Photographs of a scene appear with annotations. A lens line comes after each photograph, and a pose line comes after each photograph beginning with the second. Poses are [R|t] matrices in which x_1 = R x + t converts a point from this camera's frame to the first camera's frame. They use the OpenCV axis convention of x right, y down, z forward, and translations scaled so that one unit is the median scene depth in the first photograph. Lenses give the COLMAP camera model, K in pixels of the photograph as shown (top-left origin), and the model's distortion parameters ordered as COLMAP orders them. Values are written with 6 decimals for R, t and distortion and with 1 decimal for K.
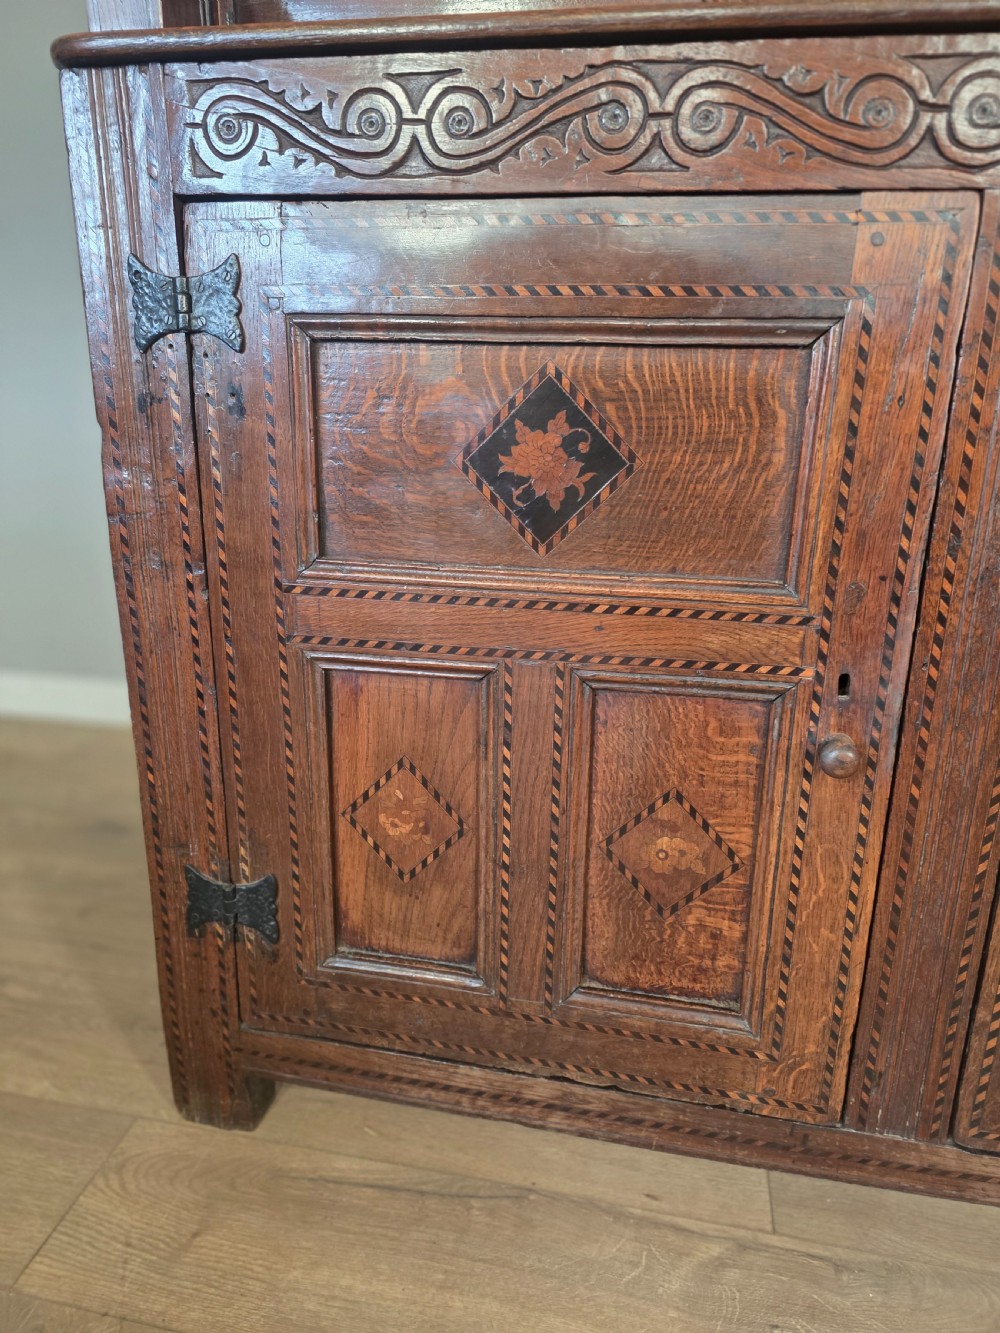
lens RADIAL K [[952.0, 0, 487.2], [0, 952.0, 688.2], [0, 0, 1]] dist [0.069046, -0.086434]
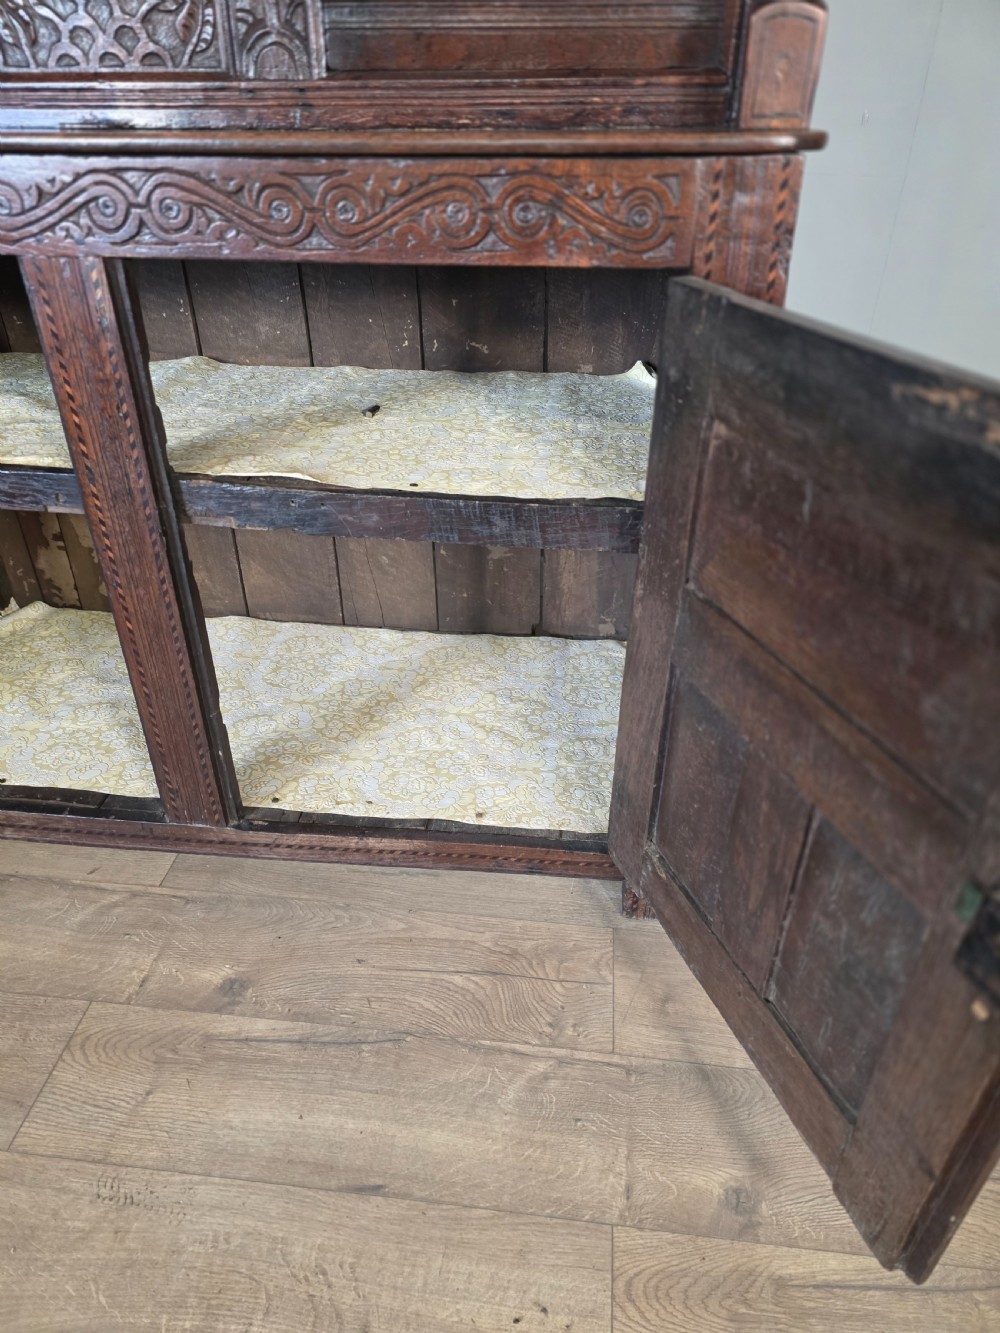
lens RADIAL K [[901.5, 0, 499.4], [0, 901.5, 674.5], [0, 0, 1]] dist [0.072722, -0.077171]
pose [[0.995208, -0.061730, 0.075833, 0.854896], [0.041686, 0.969374, 0.242026, -0.141991], [-0.088451, -0.237705, 0.967302, -0.499011]]
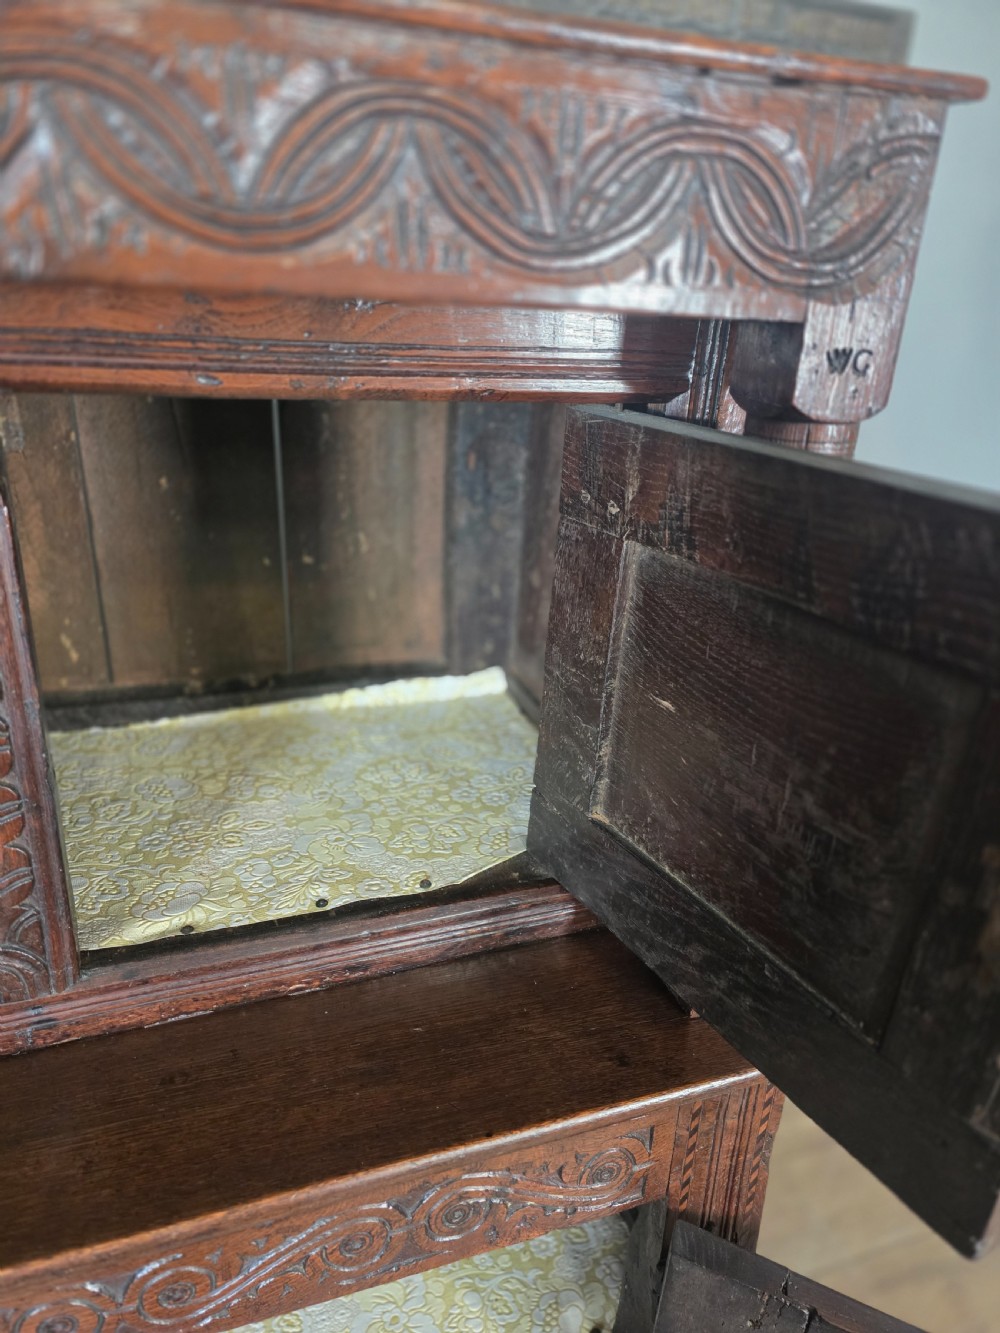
lens RADIAL K [[901.5, 0, 504.9], [0, 901.5, 670.0], [0, 0, 1]] dist [0.072722, -0.077171]
pose [[0.855133, -0.165202, 0.491382, 0.744842], [0.130313, 0.985930, 0.104691, -0.886421], [-0.501764, -0.025492, 0.864629, -0.006053]]
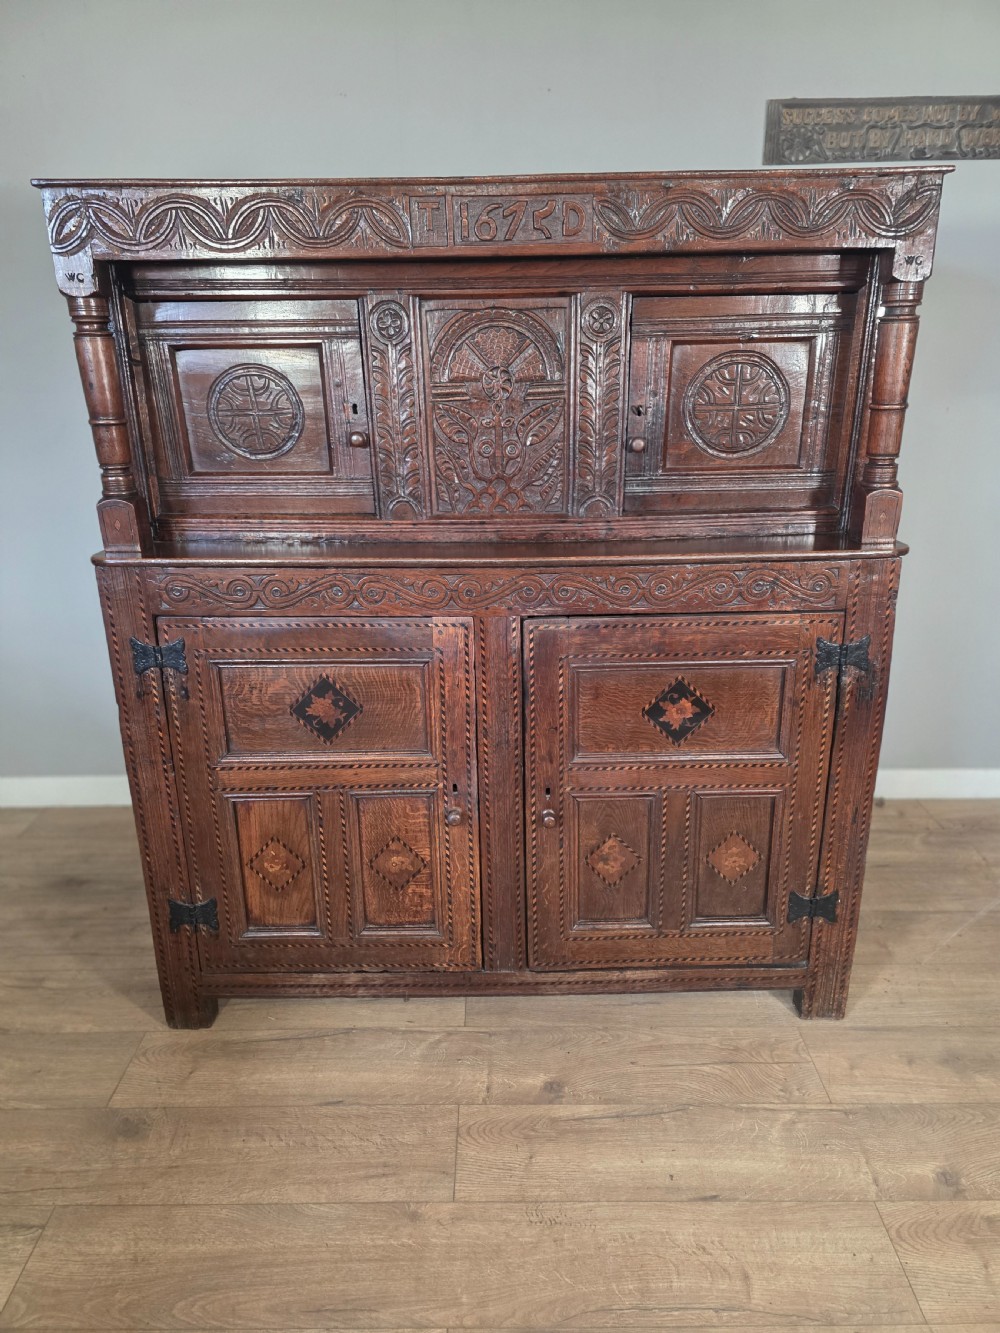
lens RADIAL K [[901.5, 0, 506.0], [0, 901.5, 675.3], [0, 0, 1]] dist [0.072722, -0.077171]
pose [[0.976962, -0.090498, 0.193276, 0.066151], [0.091006, 0.995831, 0.006265, -0.267773], [-0.193037, 0.011468, 0.981125, -1.191417]]
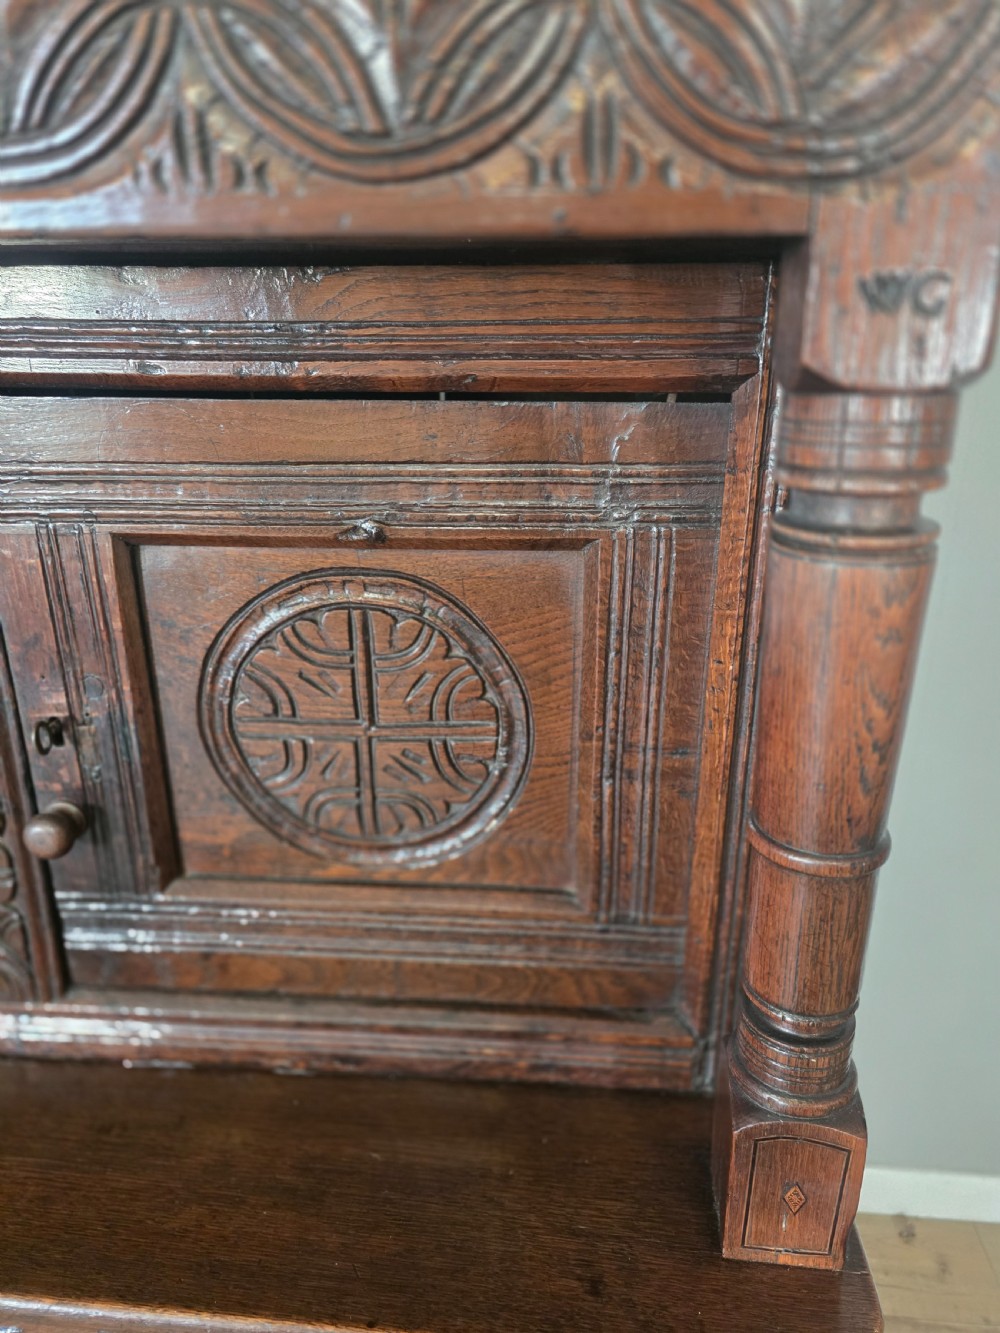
lens RADIAL K [[901.5, 0, 504.4], [0, 901.5, 666.7], [0, 0, 1]] dist [0.072722, -0.077171]
pose [[0.993523, -0.042840, 0.105247, 1.055352], [0.043829, 0.999014, -0.007104, -0.844354], [-0.104838, 0.011671, 0.994421, 0.049461]]
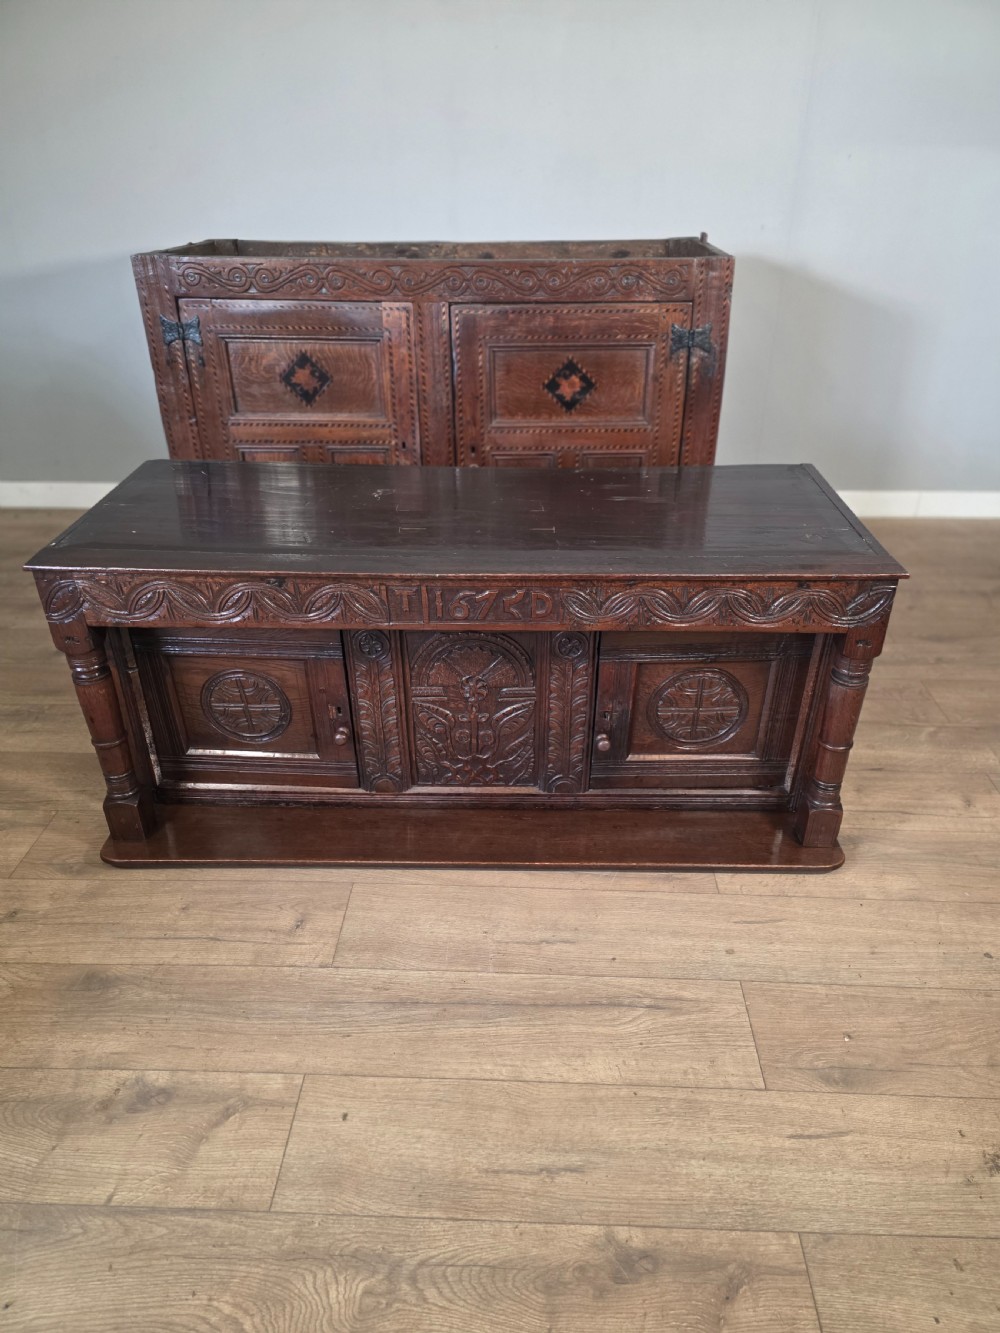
lens RADIAL K [[901.5, 0, 510.2], [0, 901.5, 679.6], [0, 0, 1]] dist [0.072722, -0.077171]
pose [[0.984635, -0.099830, 0.143274, 0.179720], [0.071090, 0.978563, 0.193287, 0.190644], [-0.159499, -0.180132, 0.970625, -2.052471]]
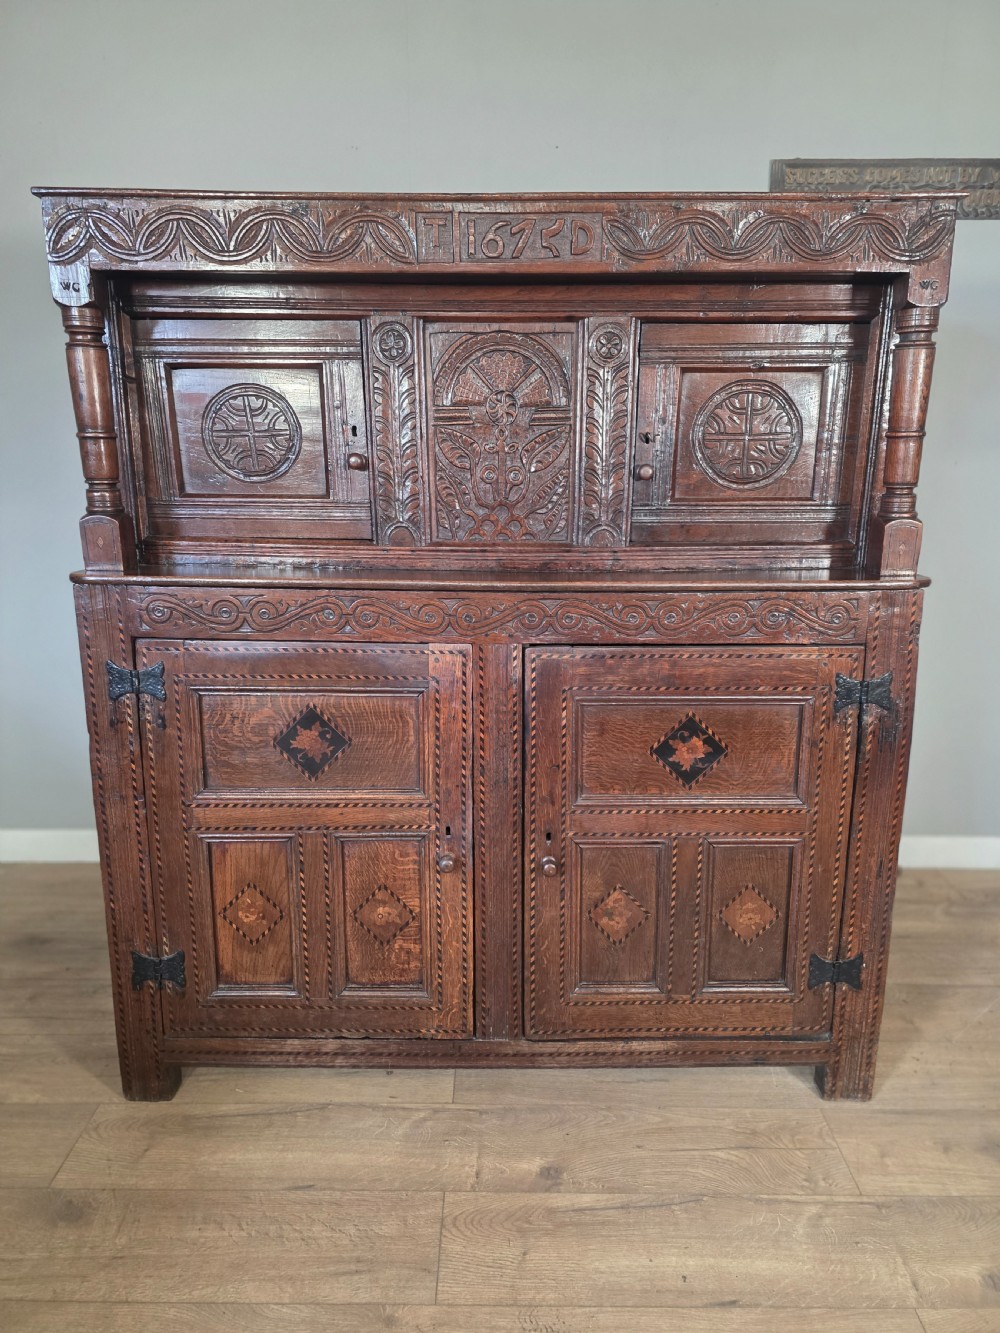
lens RADIAL K [[901.5, 0, 508.1], [0, 901.5, 666.7], [0, 0, 1]] dist [0.072722, -0.077171]
pose [[0.977226, -0.053790, 0.205271, 0.077306], [0.074547, 0.992705, -0.094759, -0.161148], [-0.198676, 0.107903, 0.974107, -1.067037]]
